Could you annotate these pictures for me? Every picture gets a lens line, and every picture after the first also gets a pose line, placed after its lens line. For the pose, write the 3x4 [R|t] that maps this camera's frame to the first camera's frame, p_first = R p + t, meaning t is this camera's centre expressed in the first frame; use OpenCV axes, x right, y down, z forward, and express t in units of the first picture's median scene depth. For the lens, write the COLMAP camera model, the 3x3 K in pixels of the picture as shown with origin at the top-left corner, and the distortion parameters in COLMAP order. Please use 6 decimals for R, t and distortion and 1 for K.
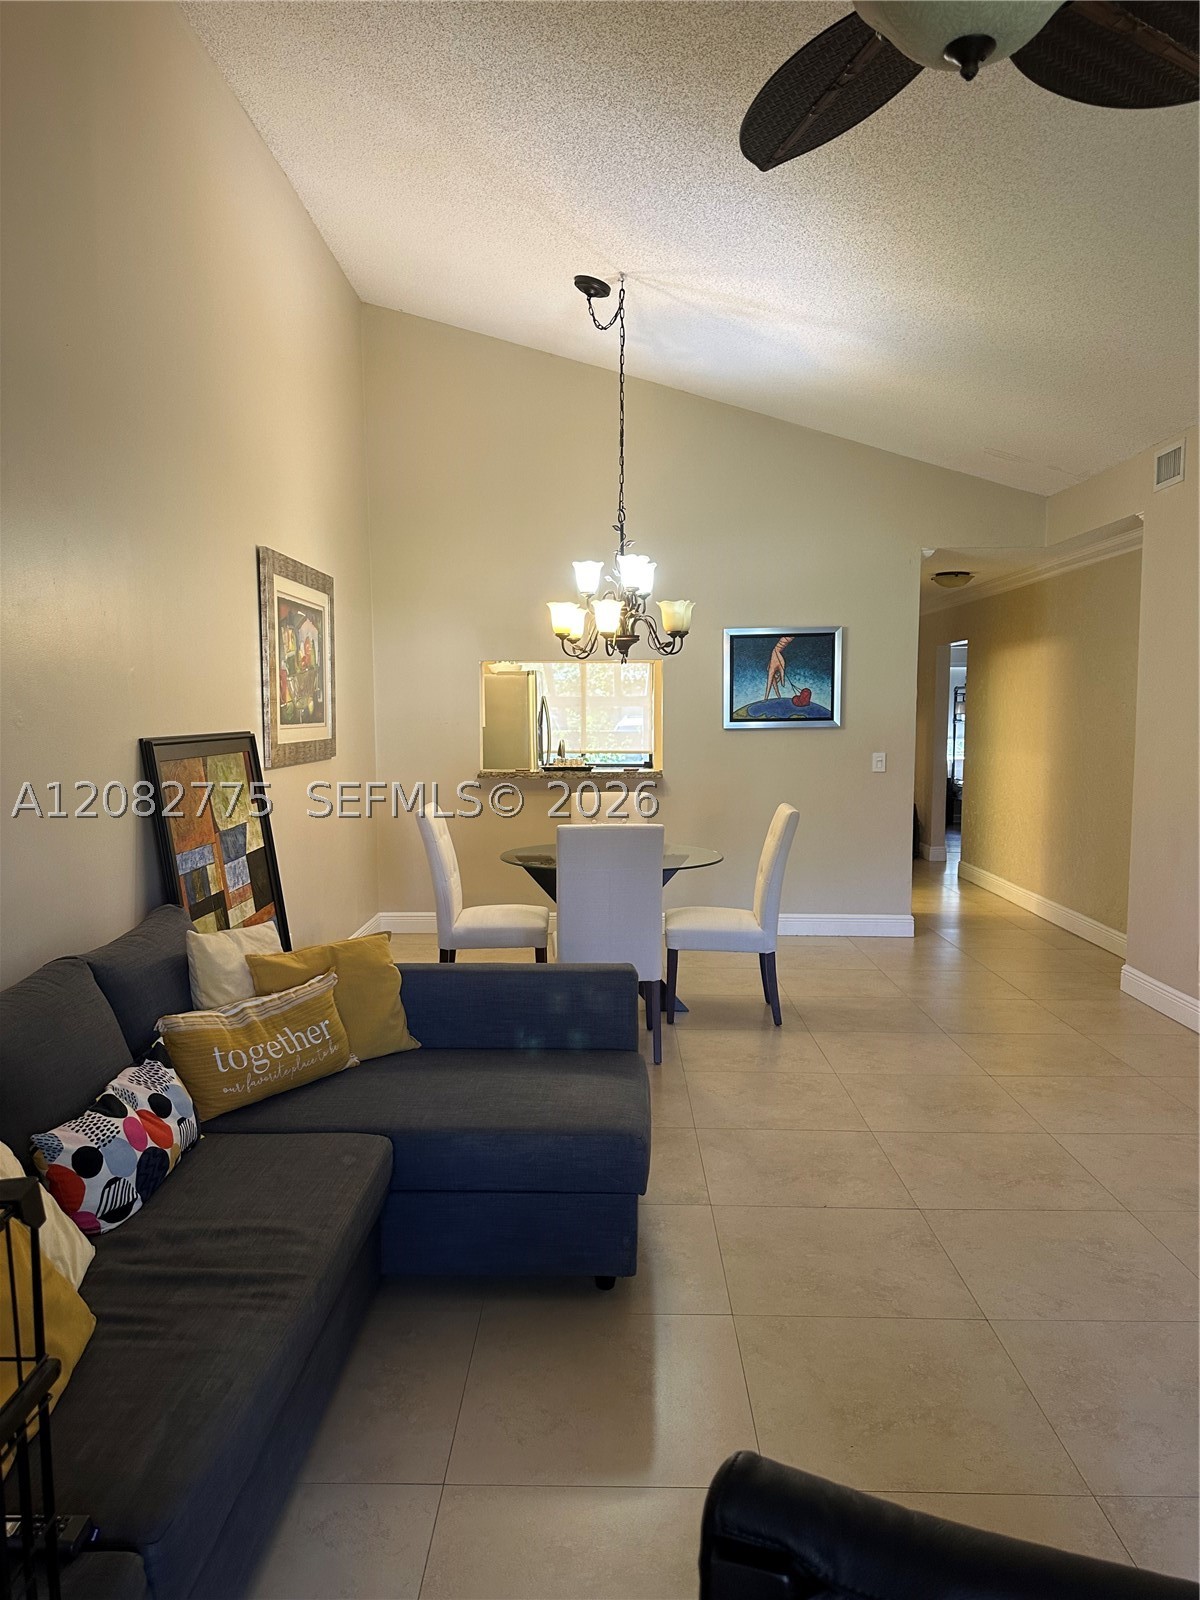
lens RADIAL K [[1121.3, 0, 594.1], [0, 1121.3, 791.9], [0, 0, 1]] dist [0.072178, -0.099972]
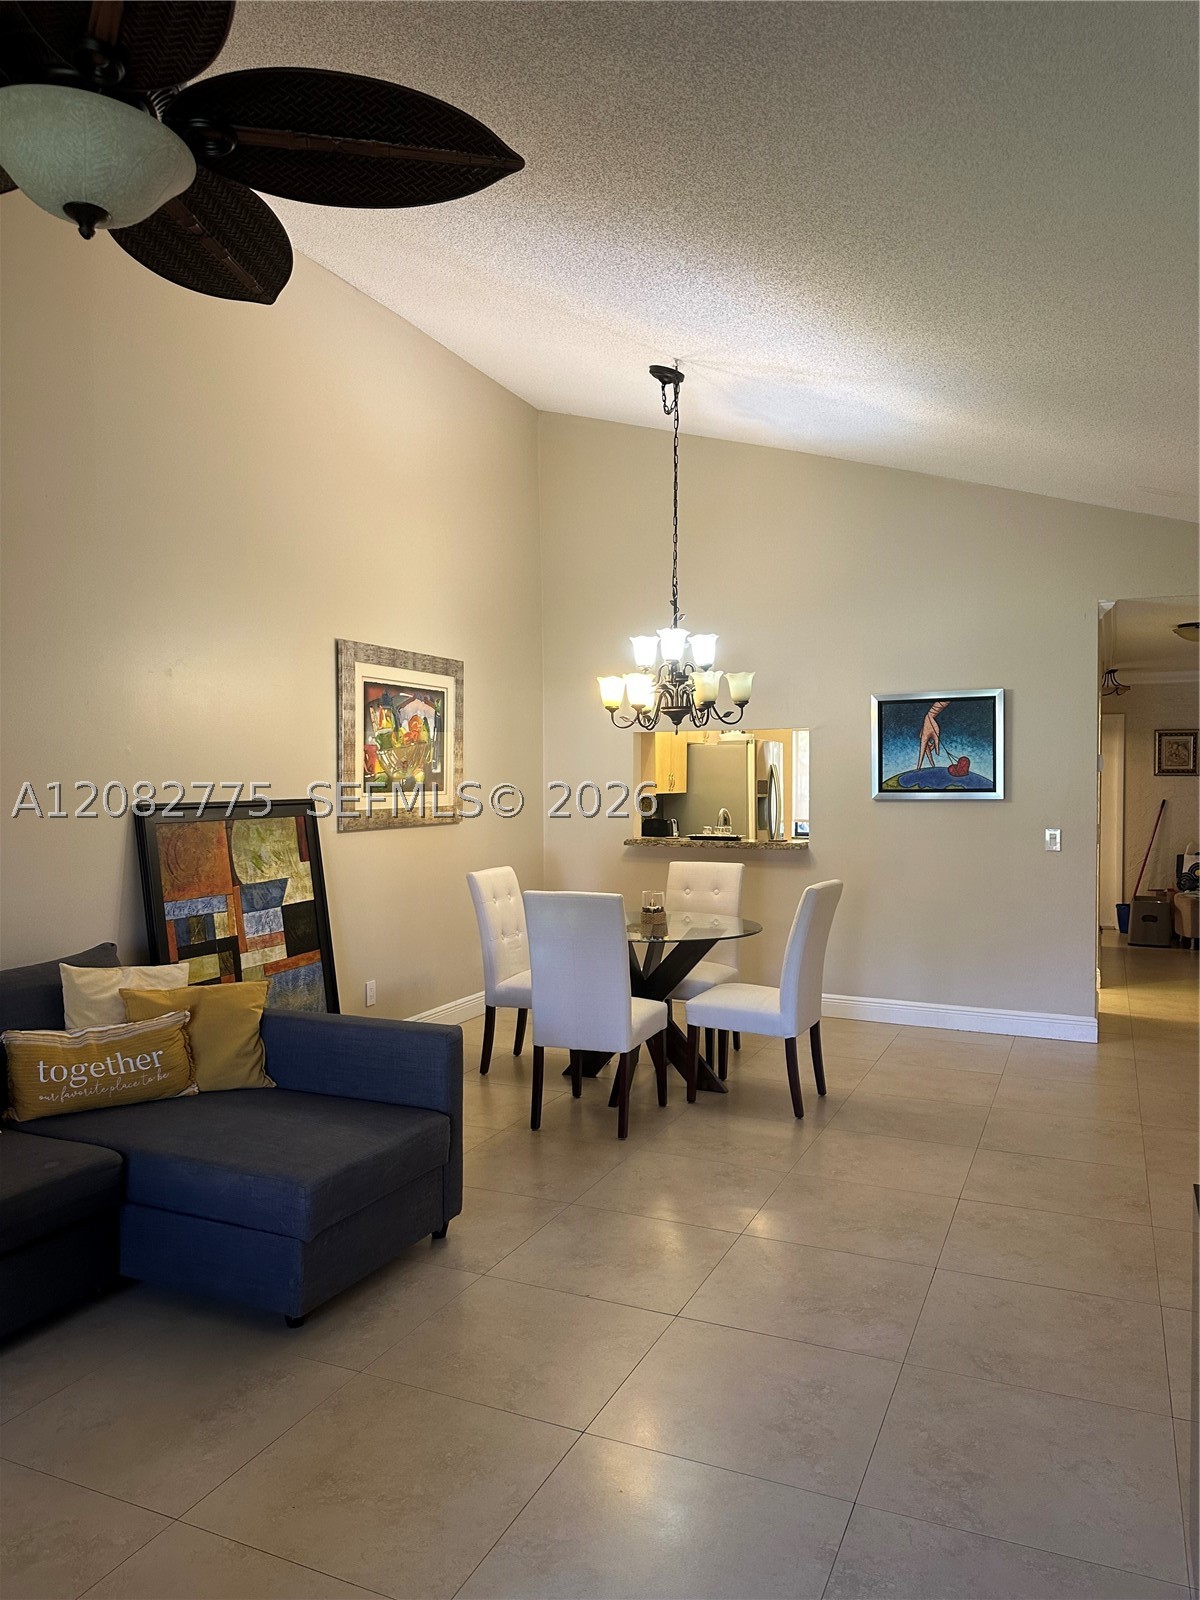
lens RADIAL K [[1121.3, 0, 603.3], [0, 1121.3, 780.4], [0, 0, 1]] dist [0.072178, -0.099972]
pose [[0.920693, 0.002065, -0.390282, 0.378783], [-0.029370, 0.997517, -0.064006, -0.007137], [0.389180, 0.070392, 0.918468, 0.055762]]
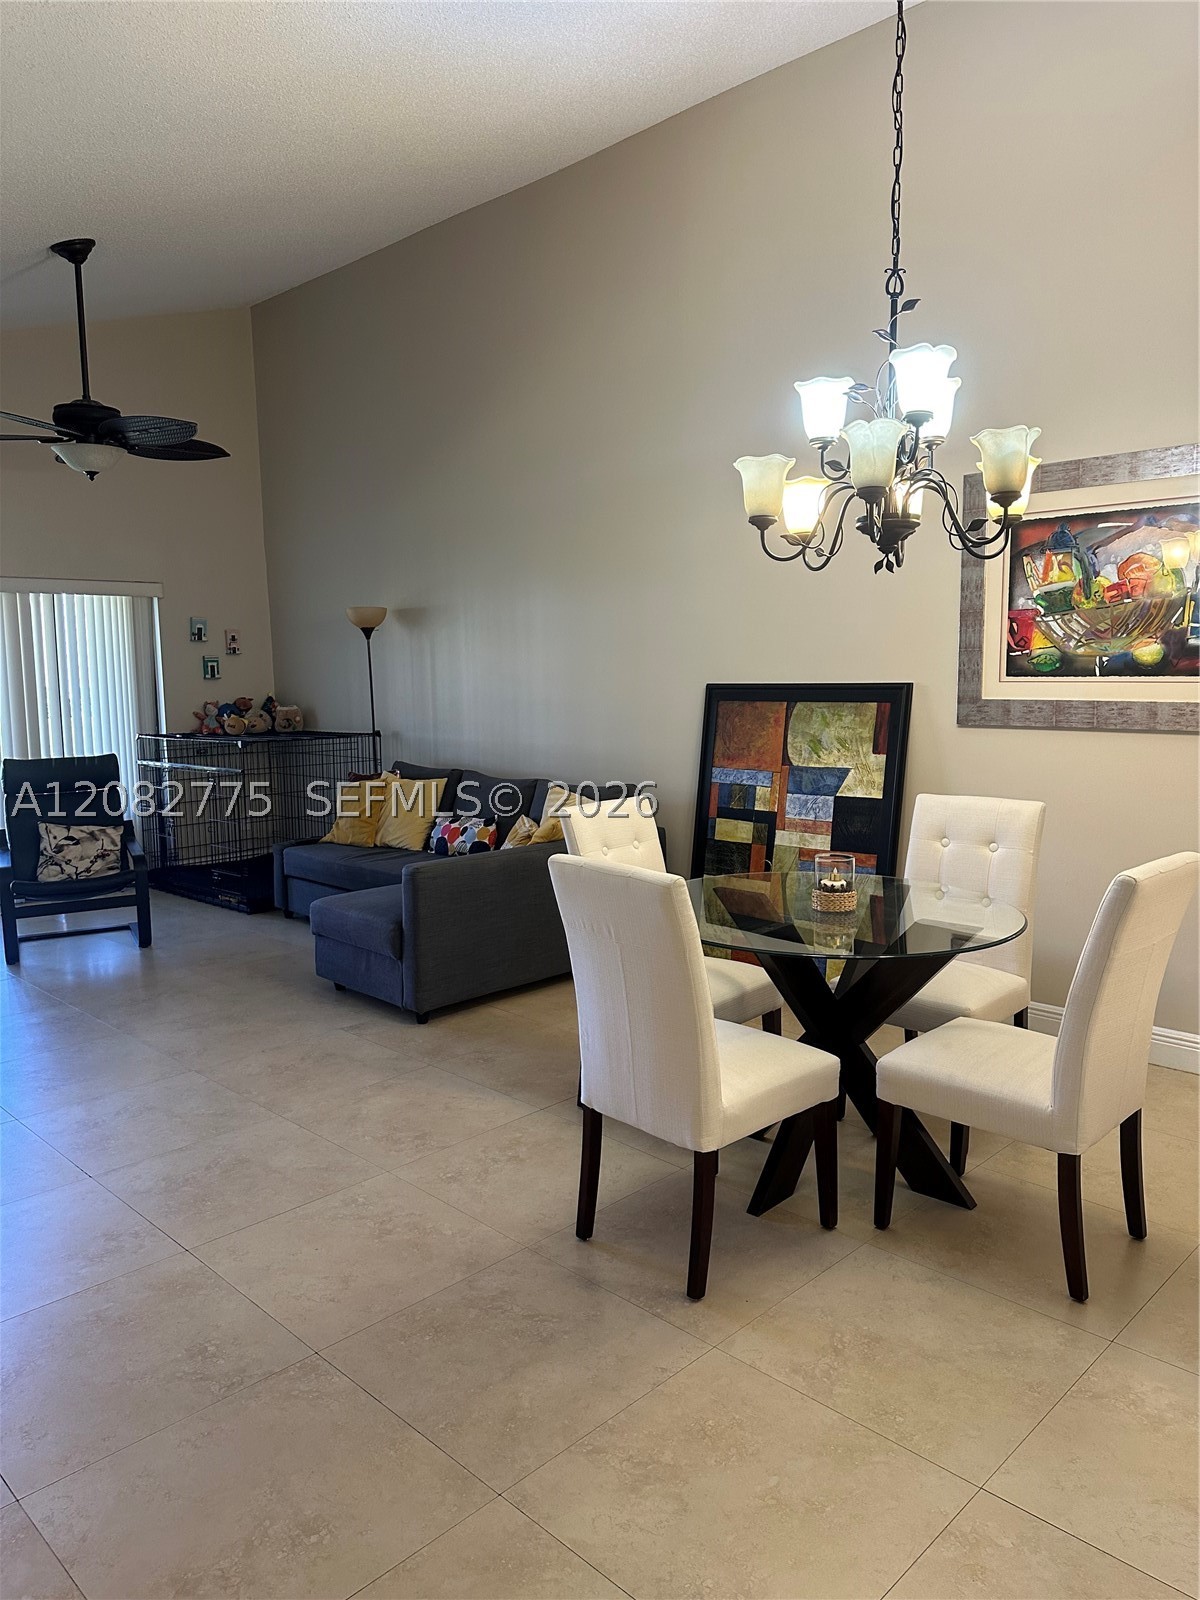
lens RADIAL K [[1121.3, 0, 598.7], [0, 1121.3, 812.7], [0, 0, 1]] dist [0.072178, -0.099972]
pose [[-0.691558, 0.106082, -0.714489, 0.535678], [-0.039253, 0.982176, 0.183819, -0.102134], [0.721254, 0.155168, -0.675067, 1.349307]]
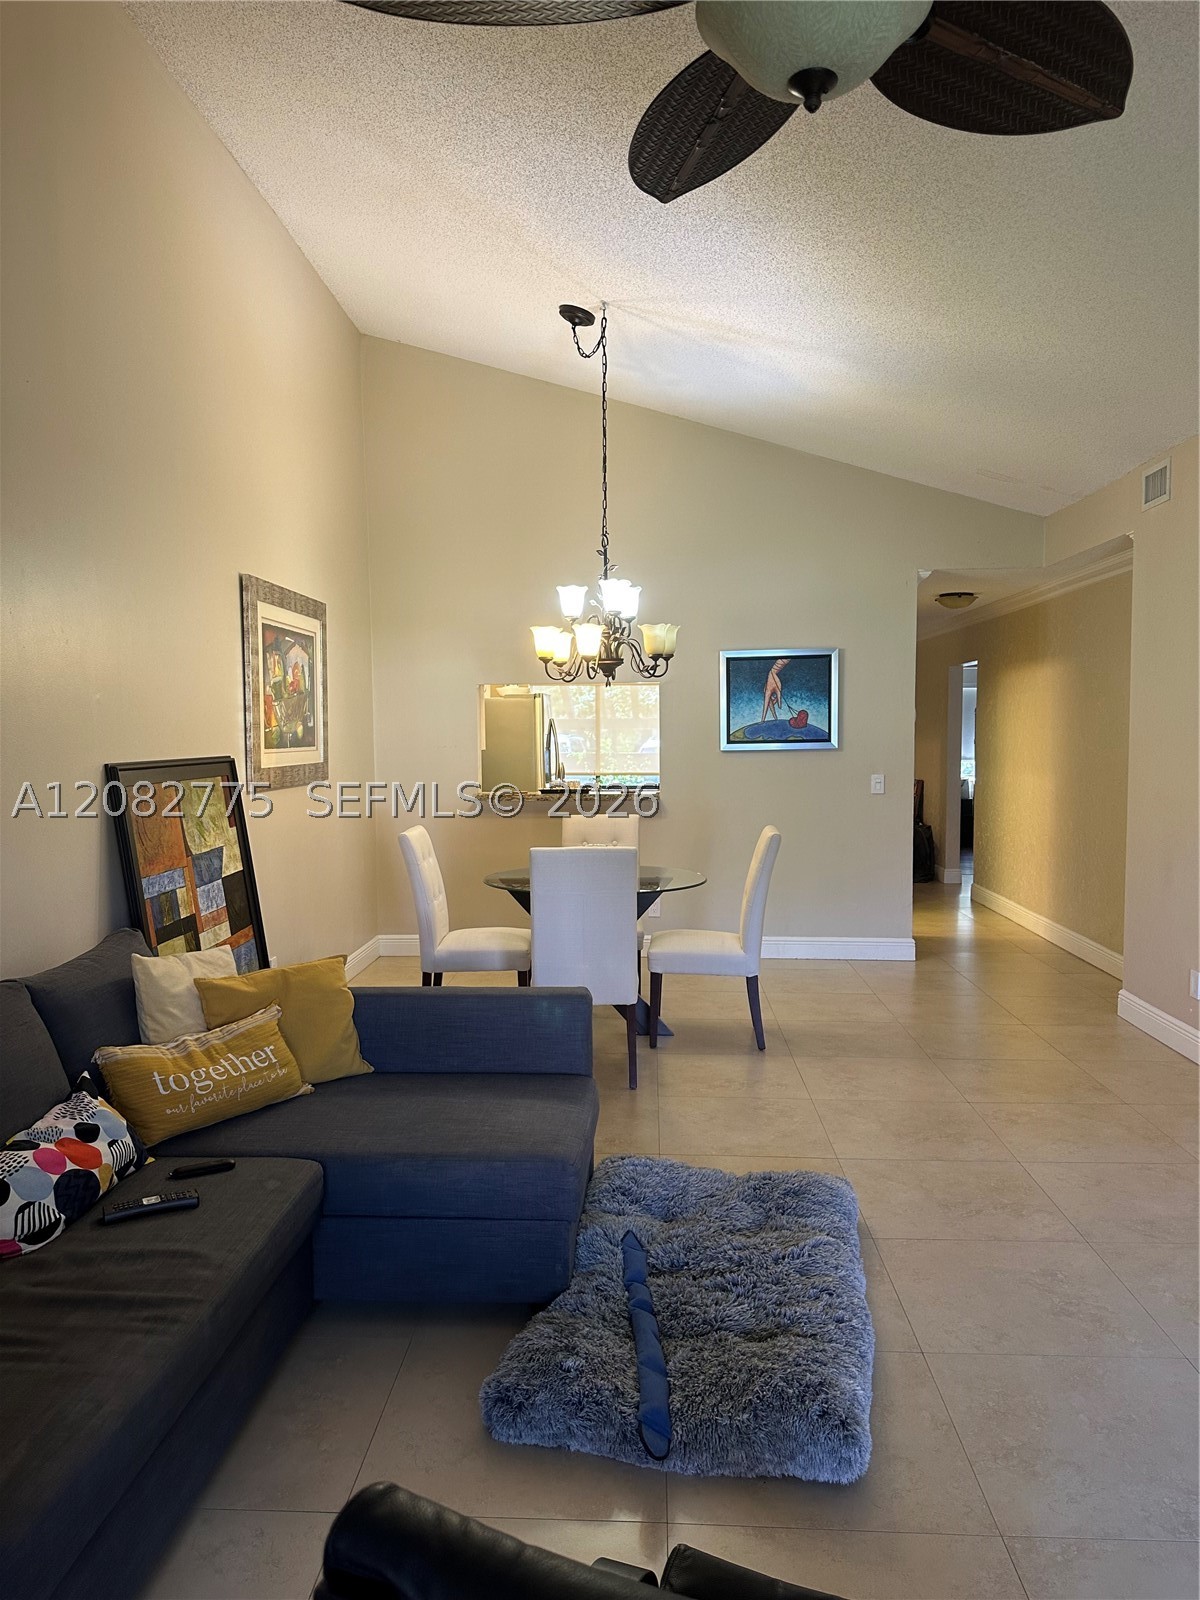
lens RADIAL K [[1121.3, 0, 598.8], [0, 1121.3, 788.3], [0, 0, 1]] dist [0.072178, -0.099972]
pose [[0.999538, -0.002984, -0.030251, 0.051037], [0.002307, 0.999746, -0.022422, -0.001164], [0.030310, 0.022342, 0.999291, -0.001028]]
